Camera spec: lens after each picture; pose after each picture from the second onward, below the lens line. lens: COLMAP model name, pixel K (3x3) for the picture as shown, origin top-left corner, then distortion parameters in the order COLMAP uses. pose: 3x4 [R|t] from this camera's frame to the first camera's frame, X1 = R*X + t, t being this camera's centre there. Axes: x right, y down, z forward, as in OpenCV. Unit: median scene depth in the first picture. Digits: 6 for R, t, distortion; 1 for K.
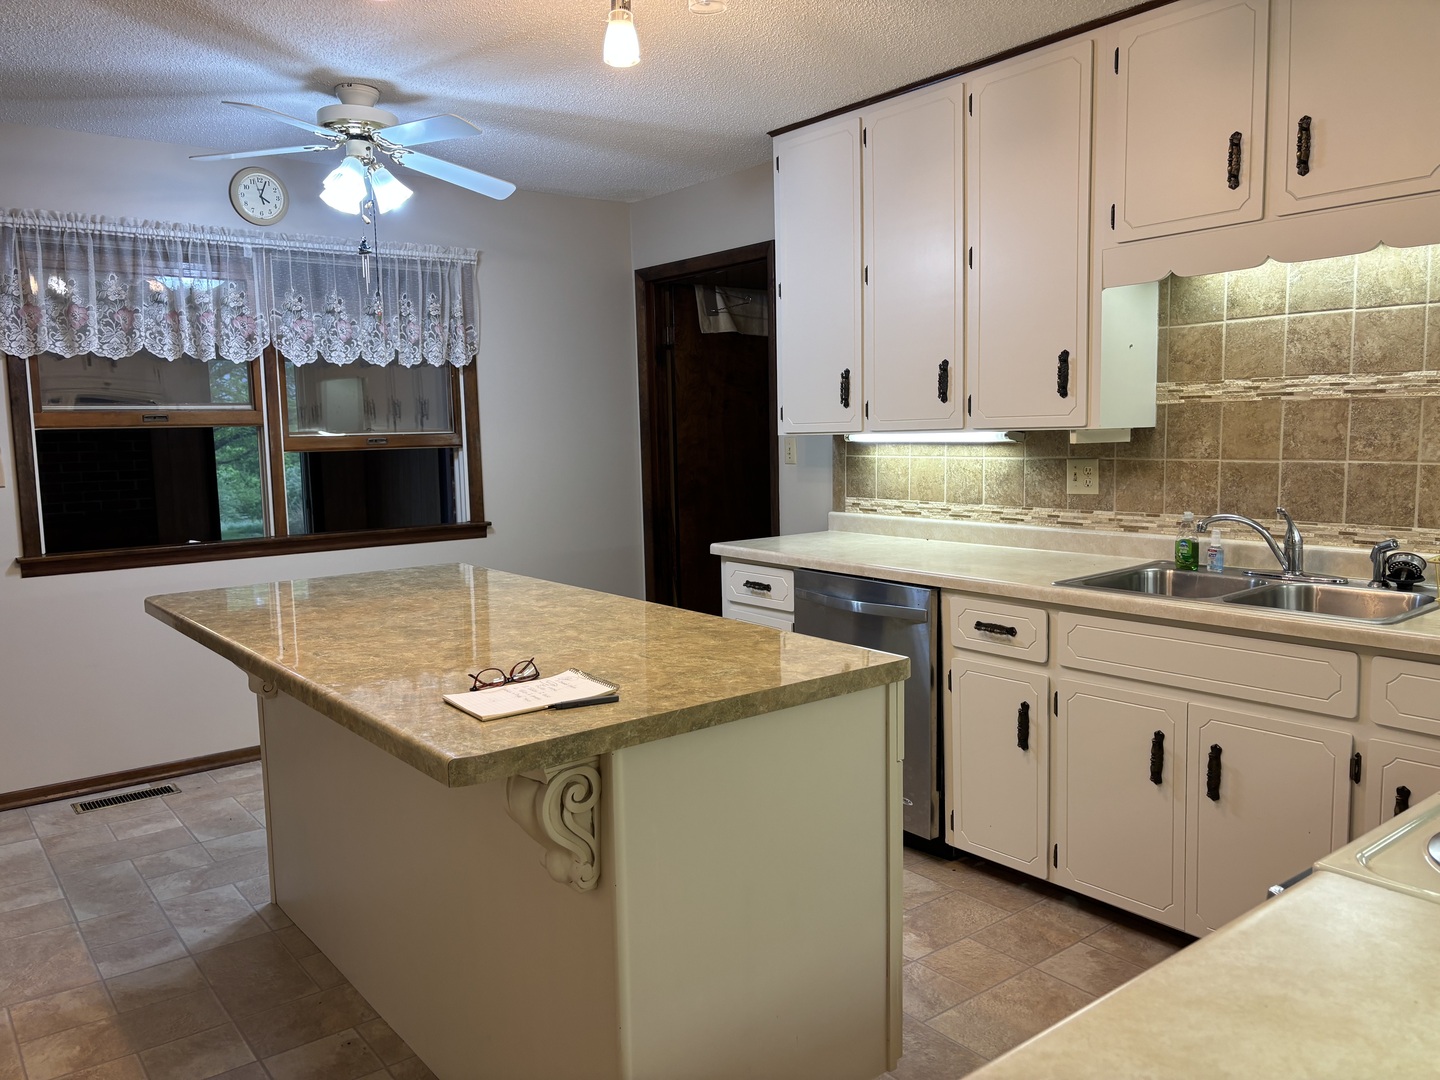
lens RADIAL K [[1098.7, 0, 719.5], [0, 1098.7, 545.8], [0, 0, 1]] dist [0.039186, -0.000976]
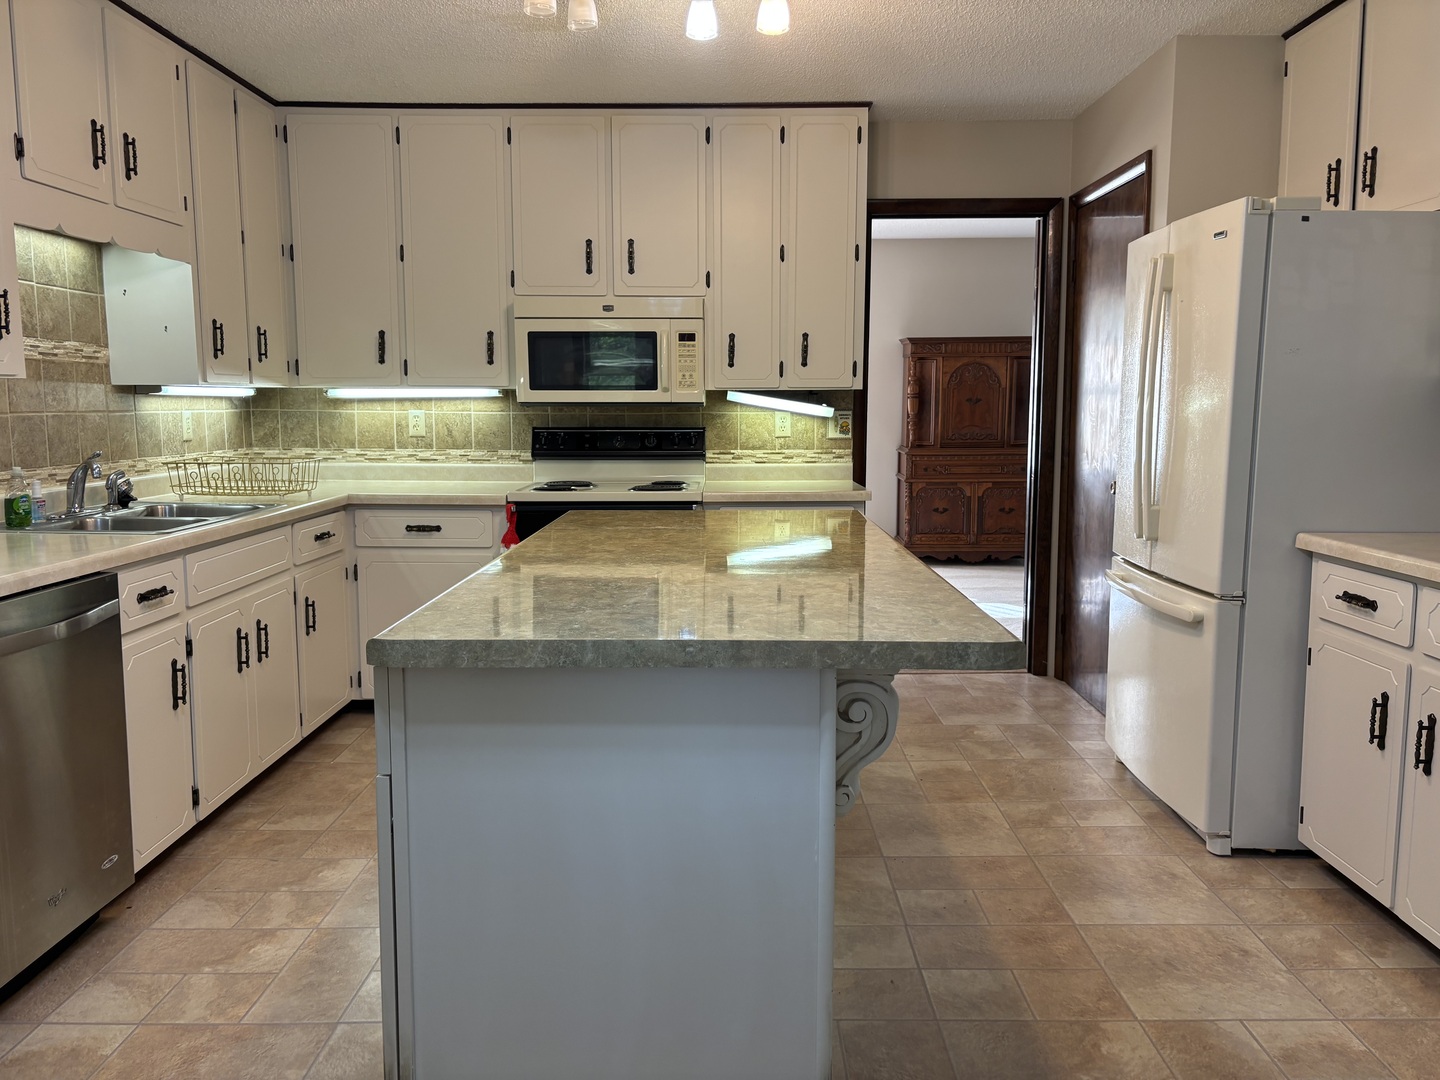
lens RADIAL K [[1083.0, 0, 716.0], [0, 1083.0, 538.0], [0, 0, 1]] dist [0.016842, -0.026194]
pose [[-0.771408, -0.060070, 0.633500, -0.576282], [0.088512, 0.975728, 0.200301, -0.092964], [-0.630155, 0.210586, -0.747367, 1.168656]]
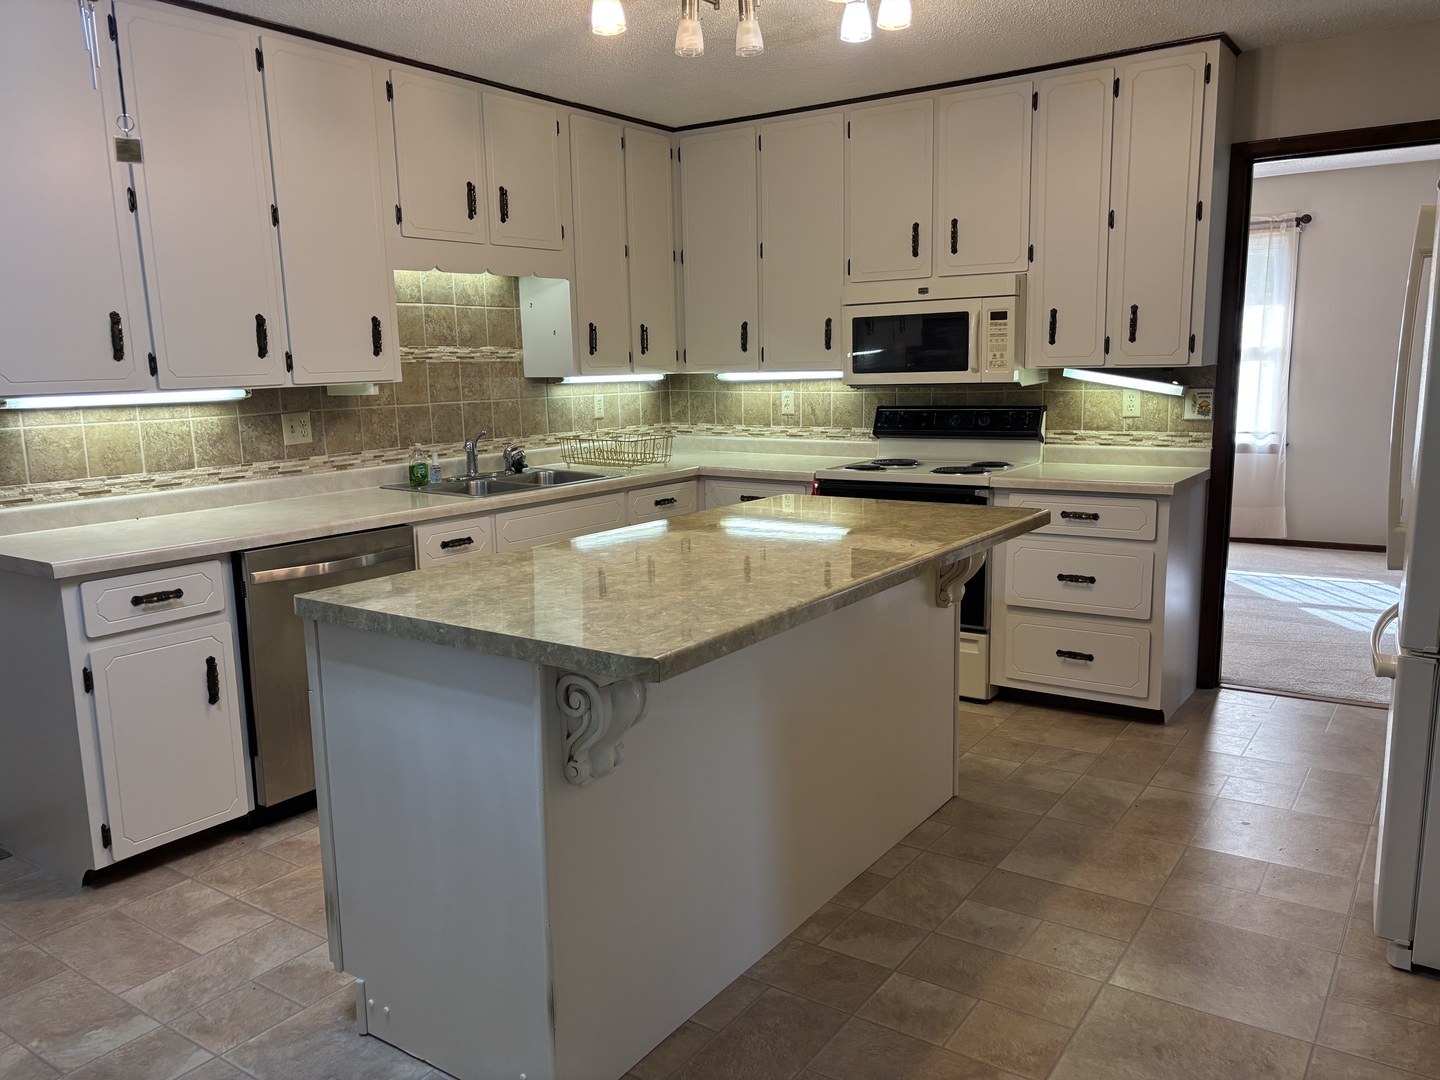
lens RADIAL K [[1083.0, 0, 711.7], [0, 1083.0, 544.7], [0, 0, 1]] dist [0.016842, -0.026194]
pose [[-0.273206, -0.132741, 0.952753, -0.834888], [0.139100, 0.974573, 0.175668, -0.080901], [-0.951845, 0.180521, -0.247795, 0.879512]]
